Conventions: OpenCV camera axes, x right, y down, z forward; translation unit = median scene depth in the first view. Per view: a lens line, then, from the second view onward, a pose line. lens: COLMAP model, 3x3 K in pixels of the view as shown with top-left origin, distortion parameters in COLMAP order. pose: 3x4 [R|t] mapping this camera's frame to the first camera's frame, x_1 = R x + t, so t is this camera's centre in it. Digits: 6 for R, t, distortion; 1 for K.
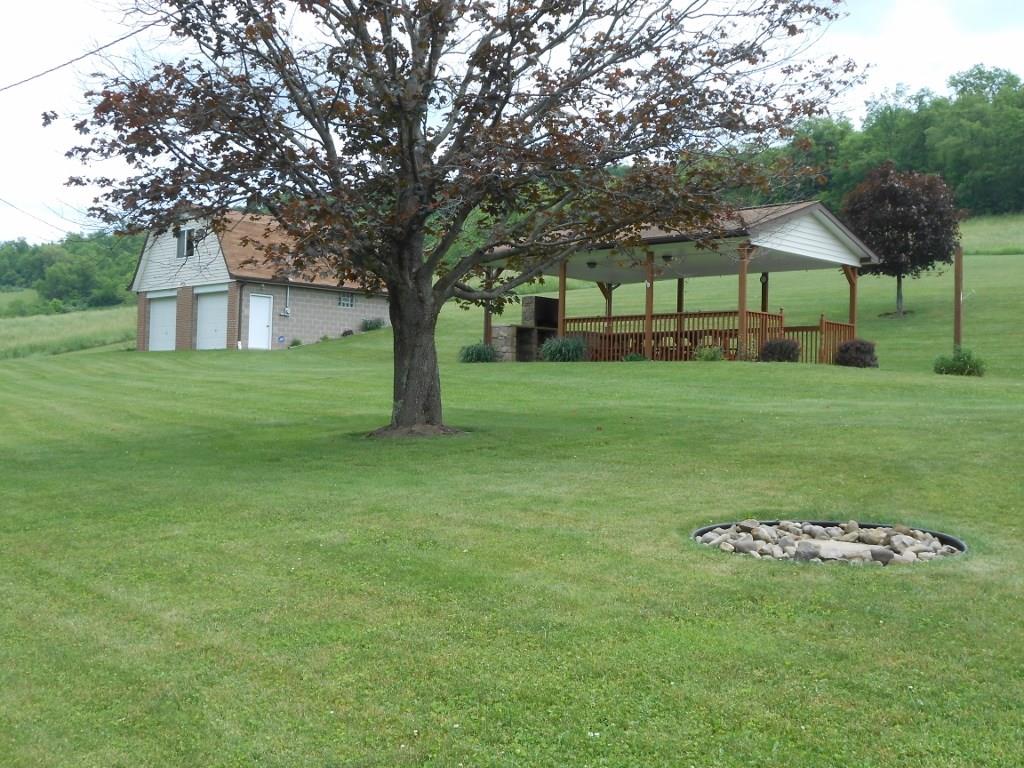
lens RADIAL K [[1308.2, 0, 511.2], [0, 1308.2, 387.7], [0, 0, 1]] dist [0.022379, 0.000000]
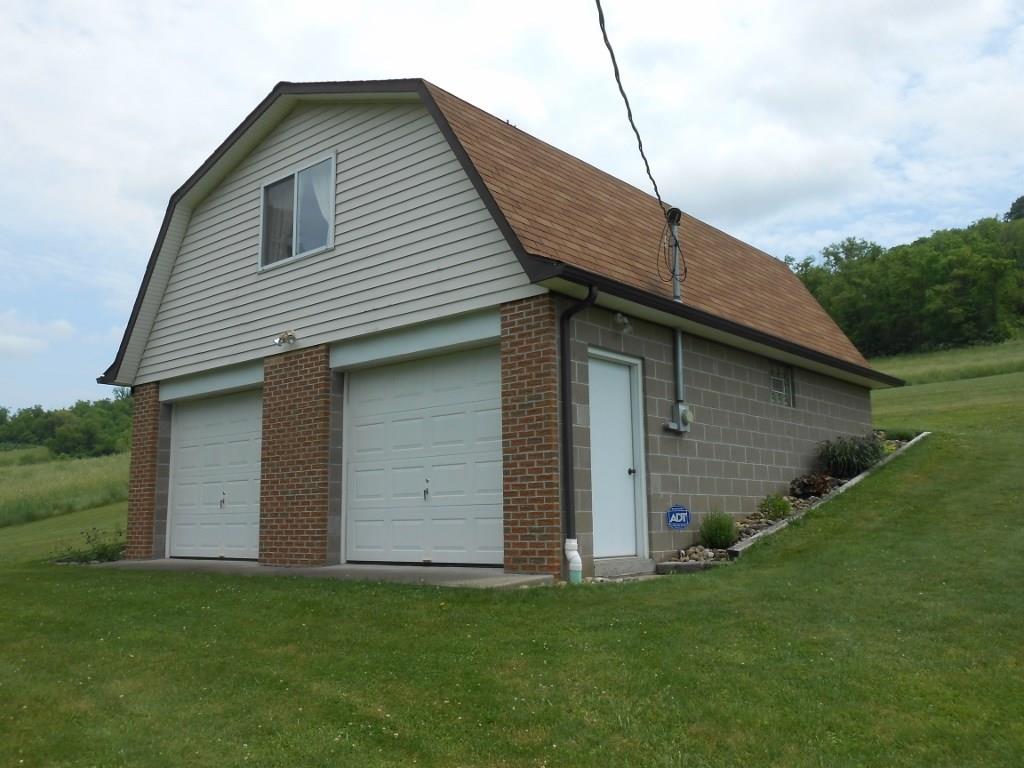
lens RADIAL K [[895.8, 0, 512.5], [0, 895.8, 378.8], [0, 0, 1]] dist [0.008704, 0.006215]
pose [[0.992171, -0.020246, 0.123232, -0.063834], [0.037212, 0.989875, -0.136979, -0.011381], [-0.119211, 0.140492, 0.982879, 0.224353]]
